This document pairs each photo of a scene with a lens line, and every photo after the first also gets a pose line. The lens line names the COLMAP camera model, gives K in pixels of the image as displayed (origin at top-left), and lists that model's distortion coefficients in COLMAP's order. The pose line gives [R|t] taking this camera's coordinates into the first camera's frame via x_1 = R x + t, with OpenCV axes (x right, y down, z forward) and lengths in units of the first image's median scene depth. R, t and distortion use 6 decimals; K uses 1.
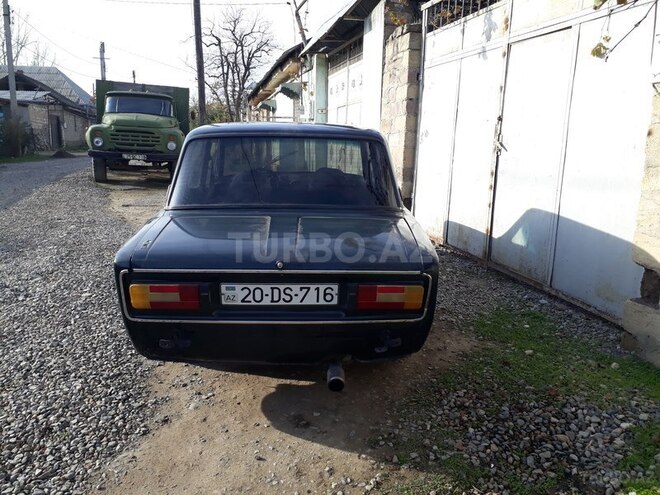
lens RADIAL K [[522.8, 0, 328.0], [0, 522.8, 243.9], [0, 0, 1]] dist [0.083912, -0.140745]
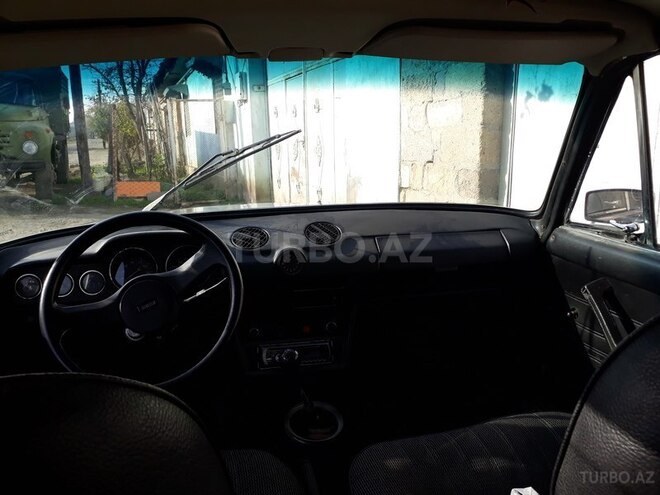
lens RADIAL K [[522.8, 0, 328.0], [0, 522.8, 243.9], [0, 0, 1]] dist [0.083912, -0.140745]
pose [[0.987246, -0.062494, 0.146422, -0.092775], [0.061826, 0.998045, 0.009112, -0.134280], [-0.146705, 0.000057, 0.989180, 0.804434]]
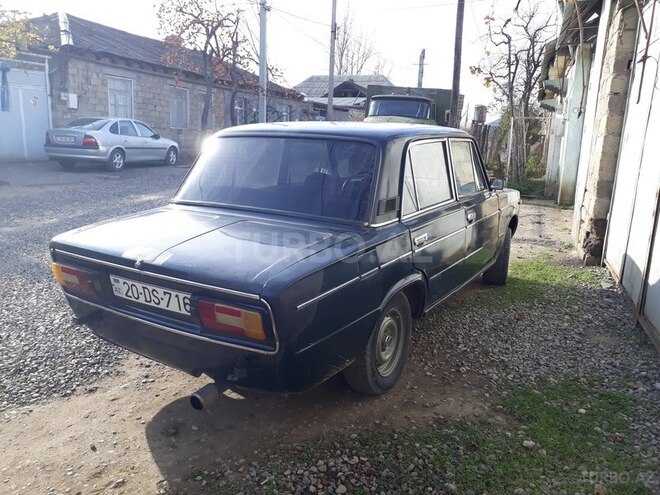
lens RADIAL K [[522.8, 0, 328.0], [0, 522.8, 243.9], [0, 0, 1]] dist [0.083912, -0.140745]
pose [[0.836640, 0.123963, -0.533542, 0.348411], [-0.125955, 0.991492, 0.032856, -0.036476], [0.533075, 0.039713, 0.845135, 0.166456]]
